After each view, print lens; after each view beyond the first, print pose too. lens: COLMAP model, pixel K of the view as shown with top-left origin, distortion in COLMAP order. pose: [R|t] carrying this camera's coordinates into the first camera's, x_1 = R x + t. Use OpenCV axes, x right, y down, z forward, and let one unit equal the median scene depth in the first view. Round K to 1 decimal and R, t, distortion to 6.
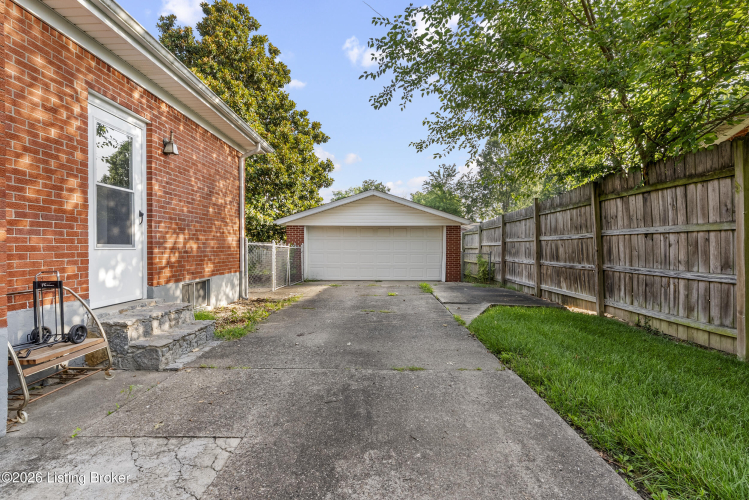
lens RADIAL K [[346.0, 0, 375.0], [0, 346.0, 248.2], [0, 0, 1]] dist [-0.009155, 0.003301]
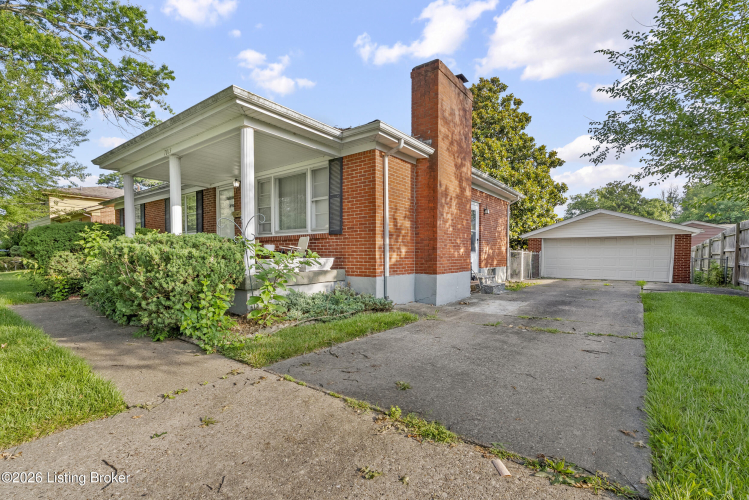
lens RADIAL K [[346.0, 0, 380.5], [0, 346.0, 270.3], [0, 0, 1]] dist [-0.009155, 0.003301]
pose [[0.812249, 0.023825, -0.582824, 0.075034], [-0.001606, 0.999253, 0.038610, 0.010480], [0.583309, -0.030425, 0.811680, -0.477960]]
